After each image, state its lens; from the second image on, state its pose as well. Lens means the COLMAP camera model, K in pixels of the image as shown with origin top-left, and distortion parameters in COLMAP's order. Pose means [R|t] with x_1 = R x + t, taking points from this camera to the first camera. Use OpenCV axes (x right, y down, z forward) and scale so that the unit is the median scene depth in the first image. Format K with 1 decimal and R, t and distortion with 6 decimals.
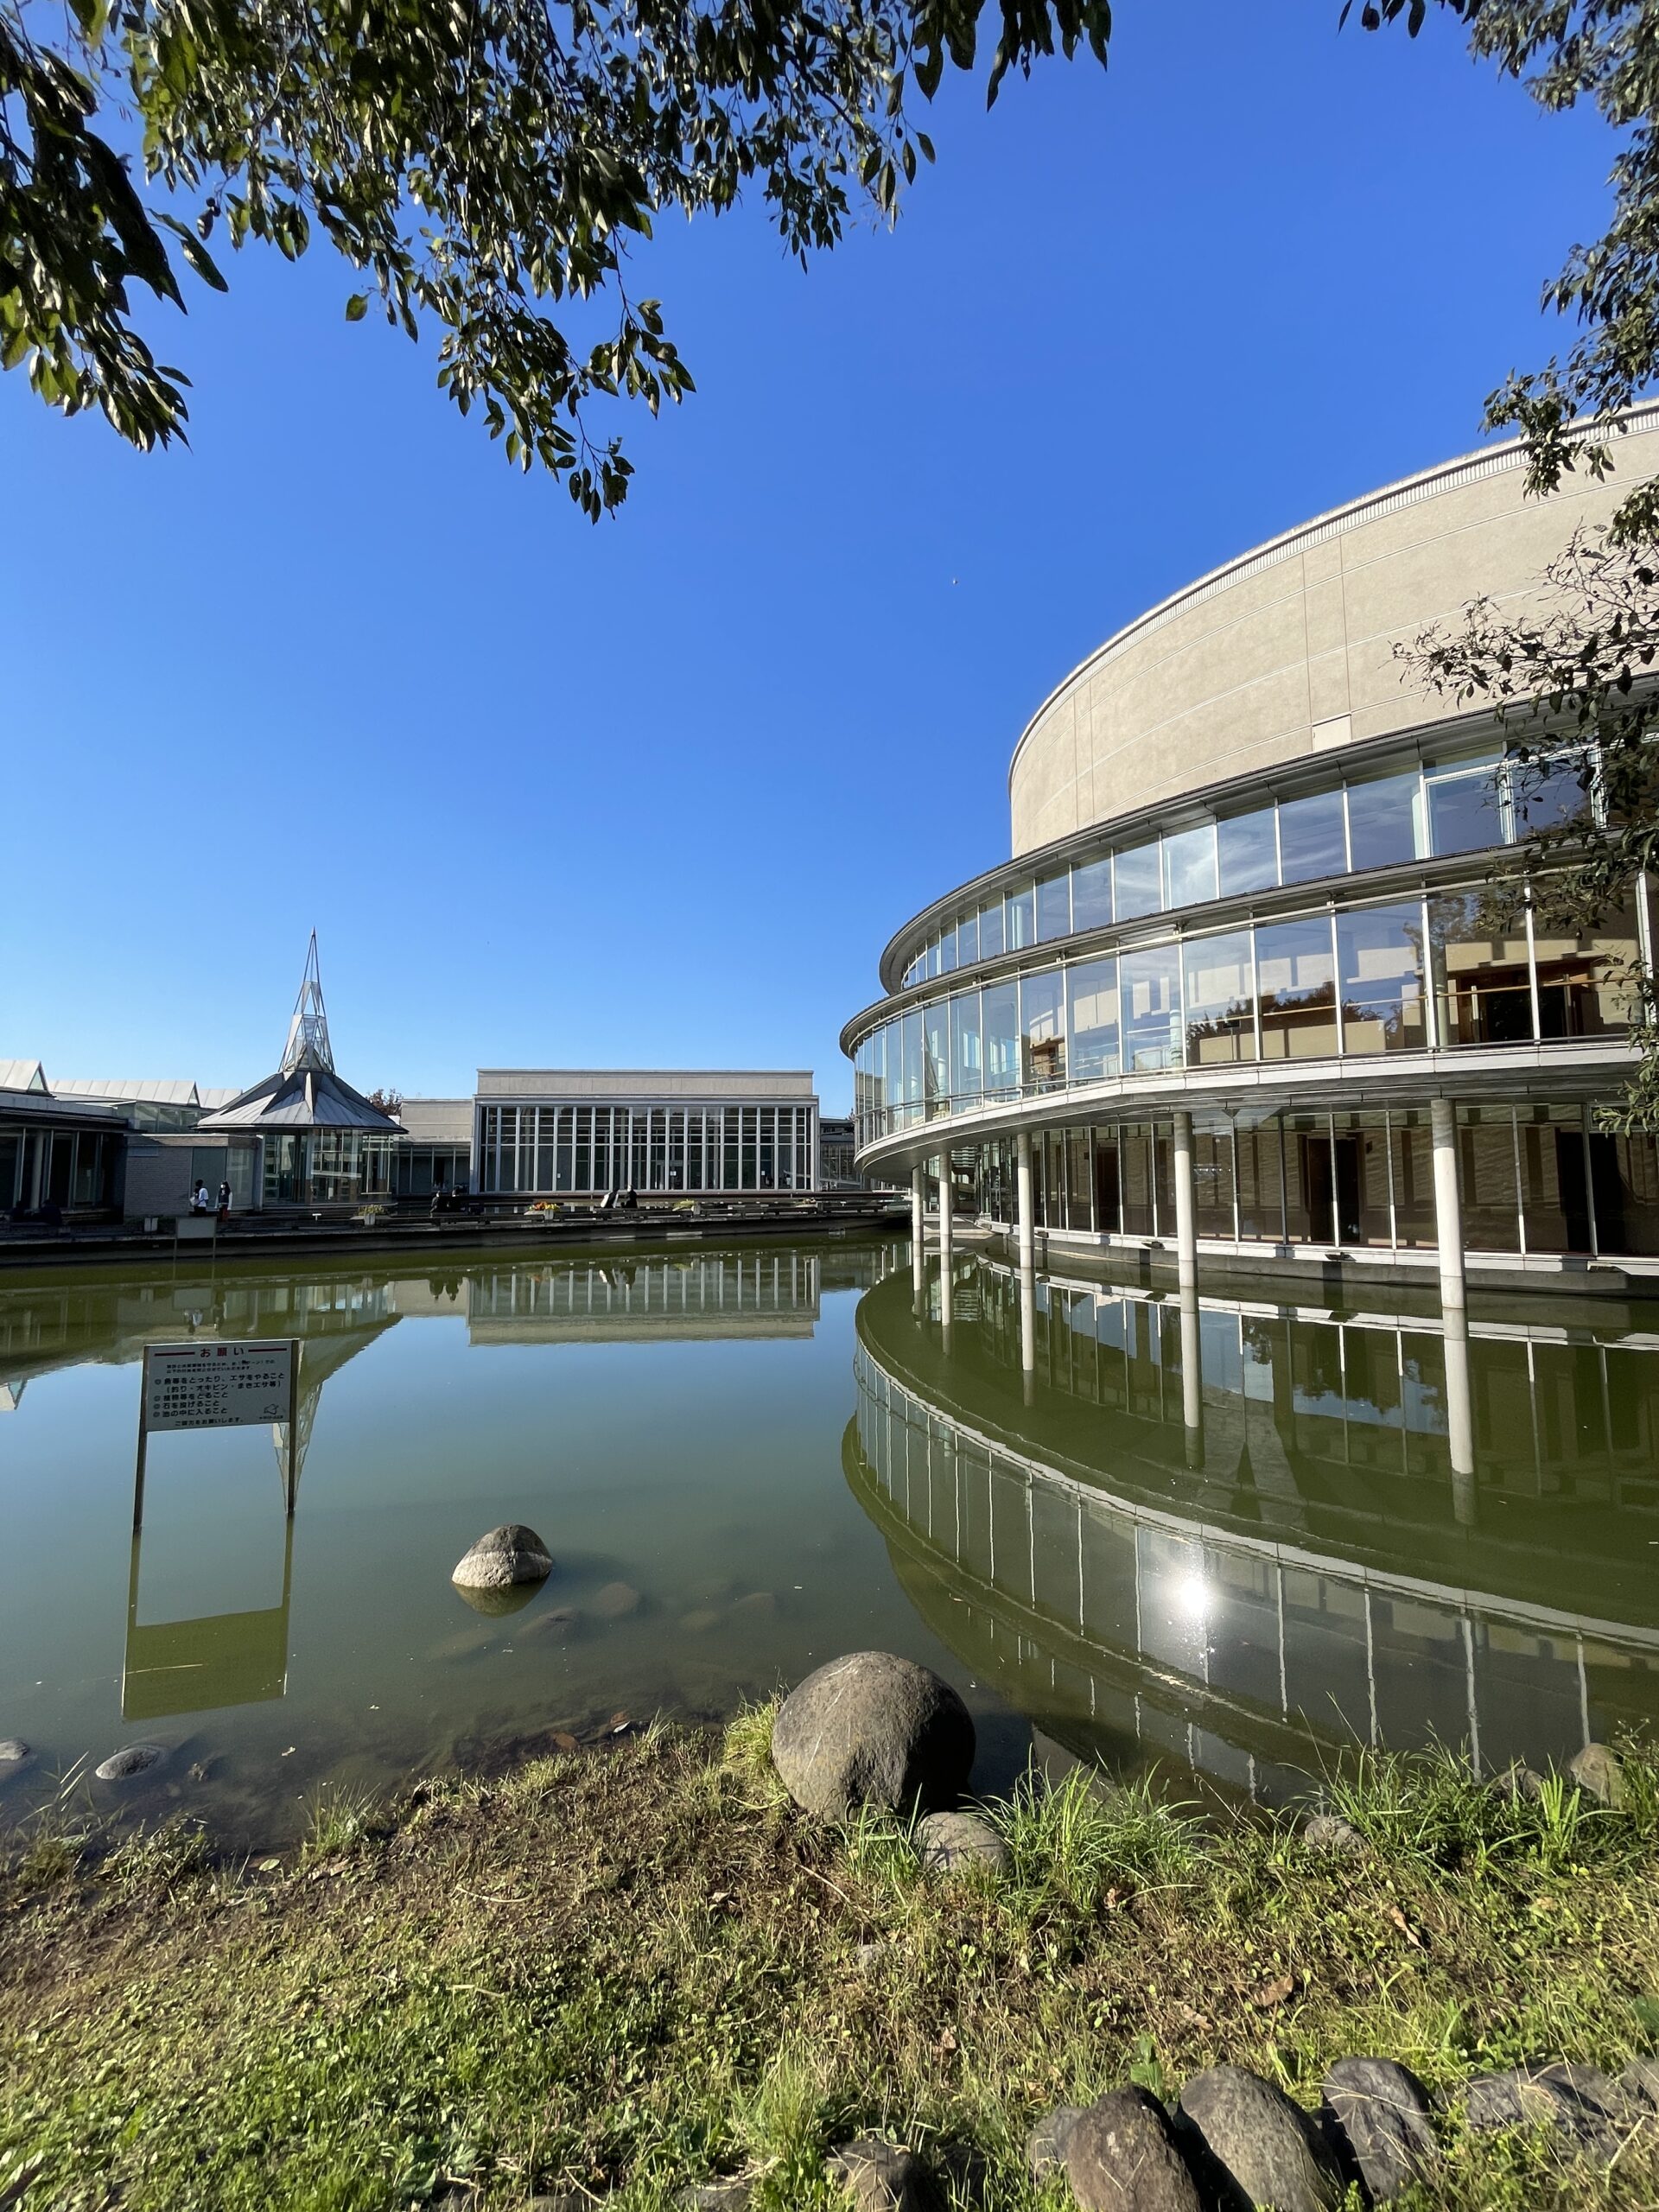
lens RADIAL K [[912.4, 0, 826.9], [0, 912.4, 1107.1], [0, 0, 1]] dist [-0.002990, -0.000576]
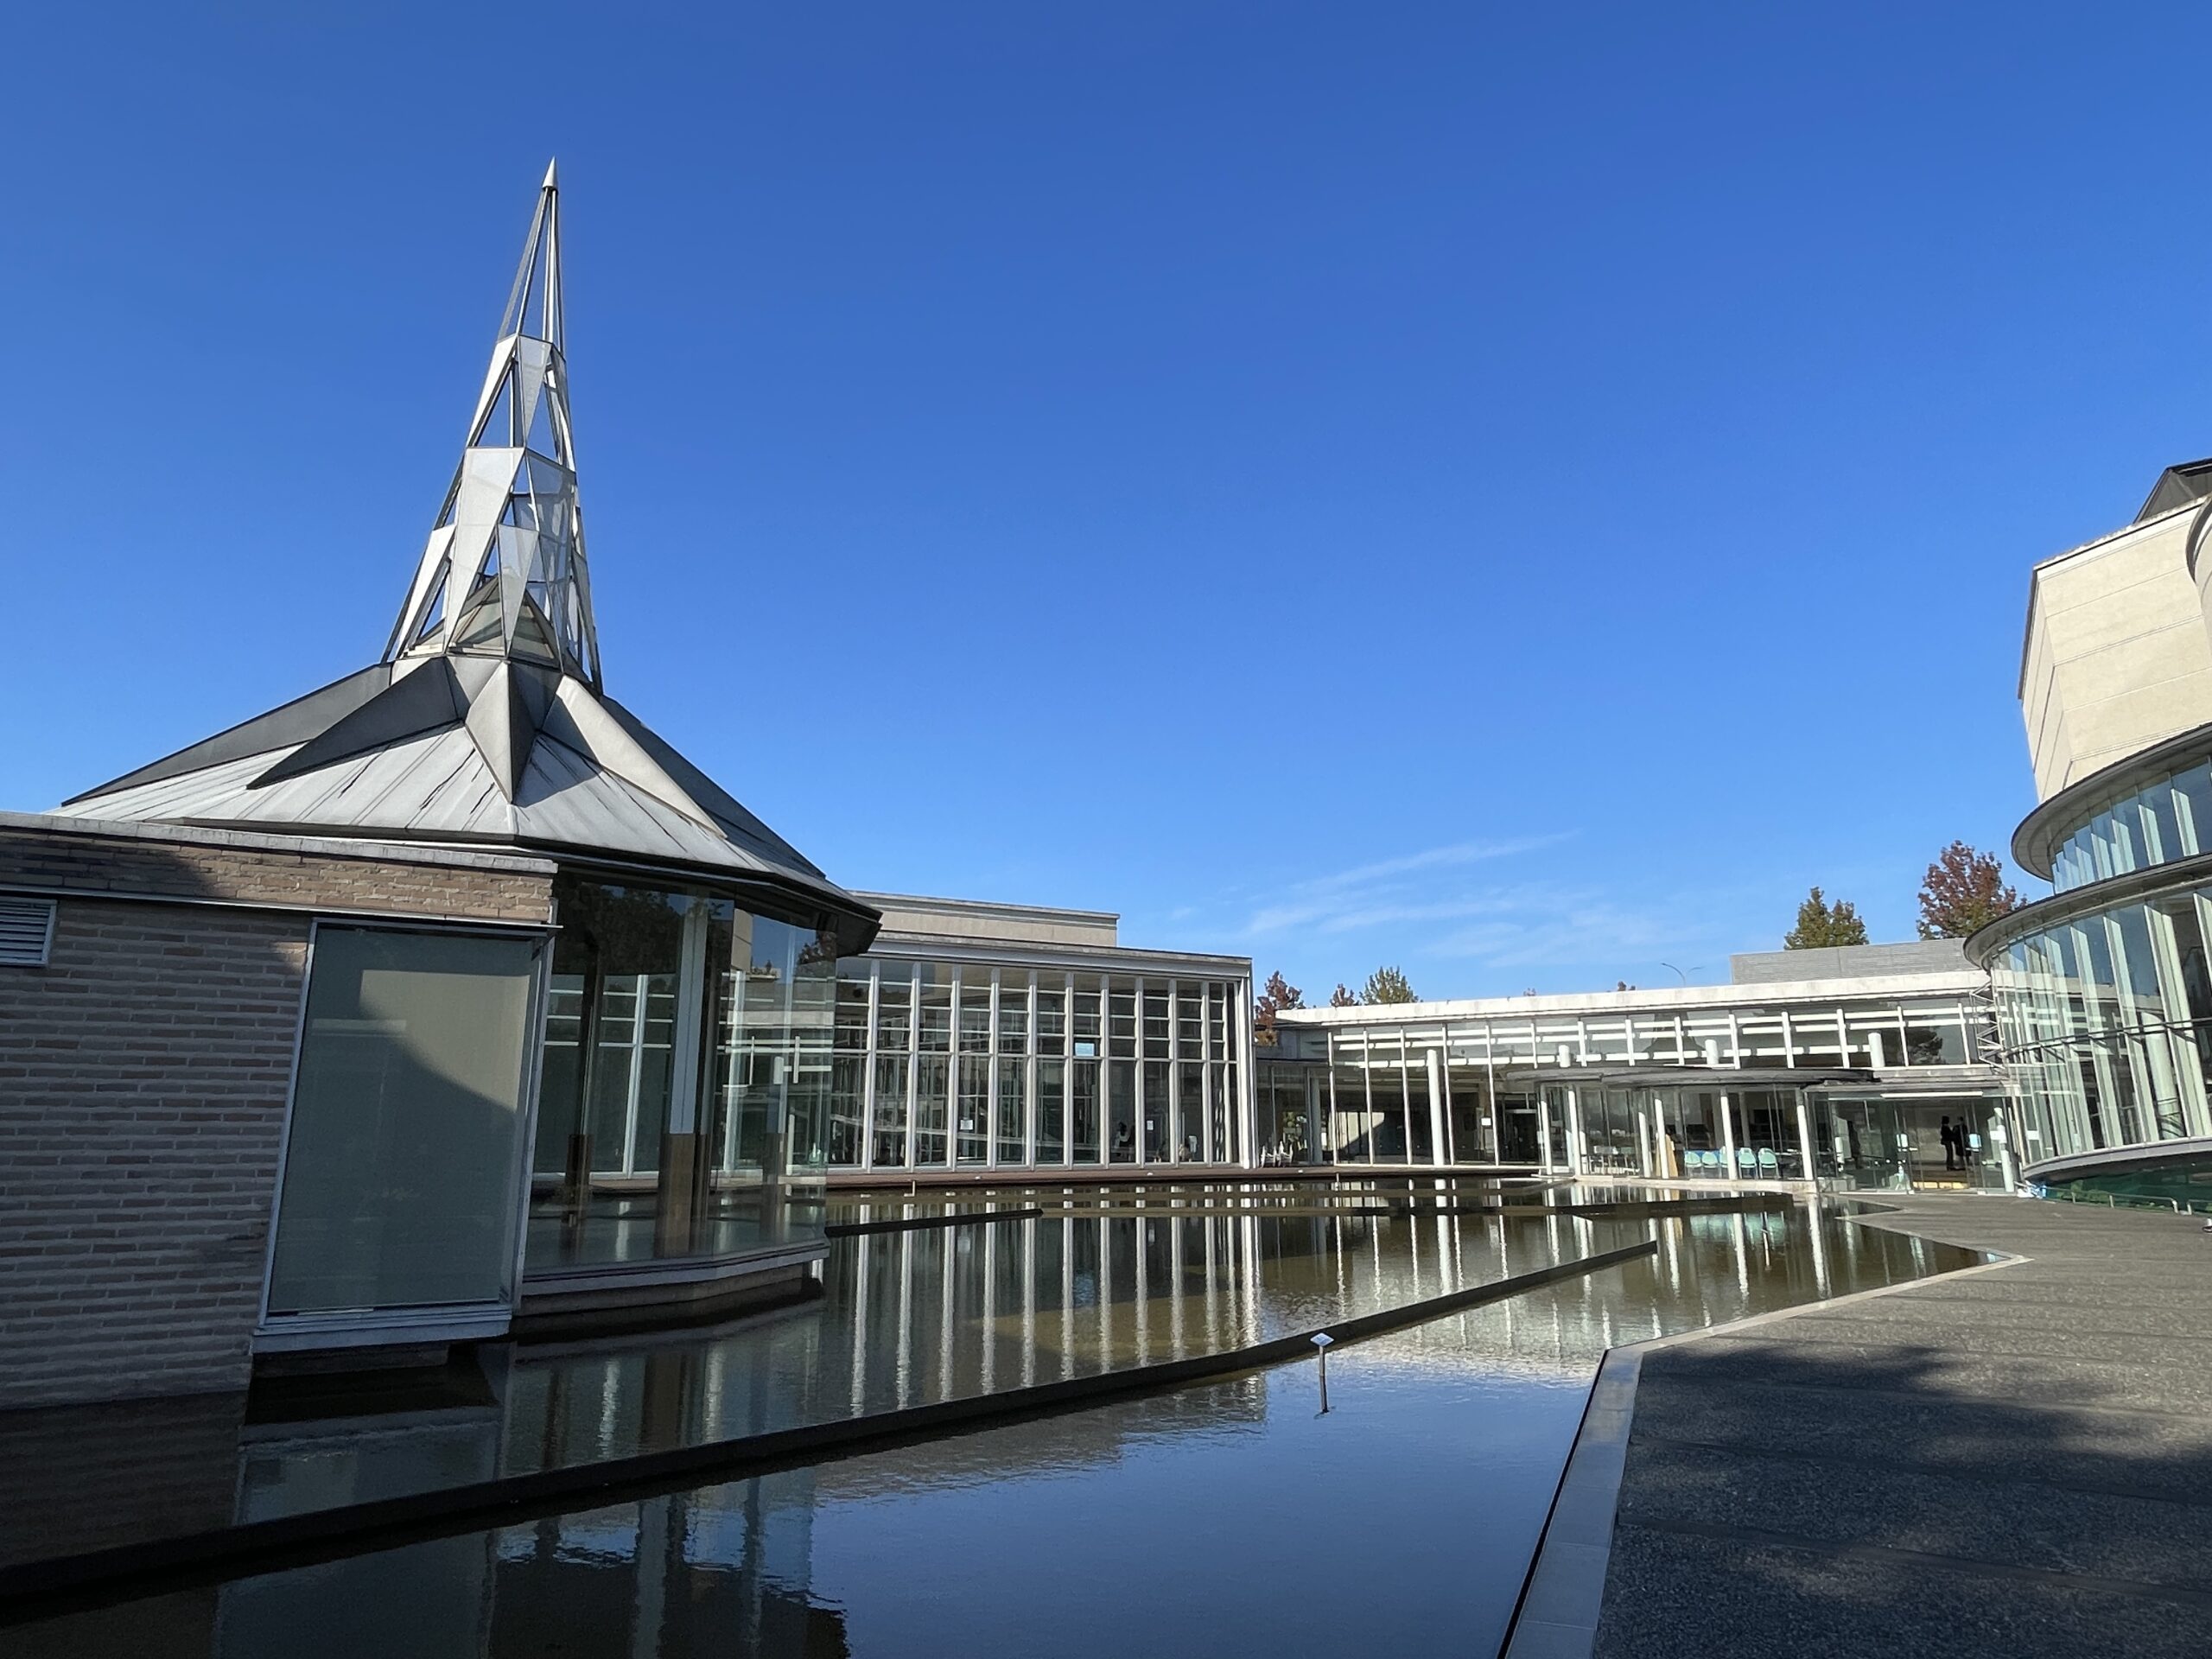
lens RADIAL K [[1339.4, 0, 1094.4], [0, 1339.4, 817.9], [0, 0, 1]] dist [0.002293, -0.009087]
pose [[0.879577, 0.110924, 0.462644, -1.324873], [-0.035993, 0.985168, -0.167777, 0.114554], [-0.474392, 0.130921, 0.870524, 1.406302]]
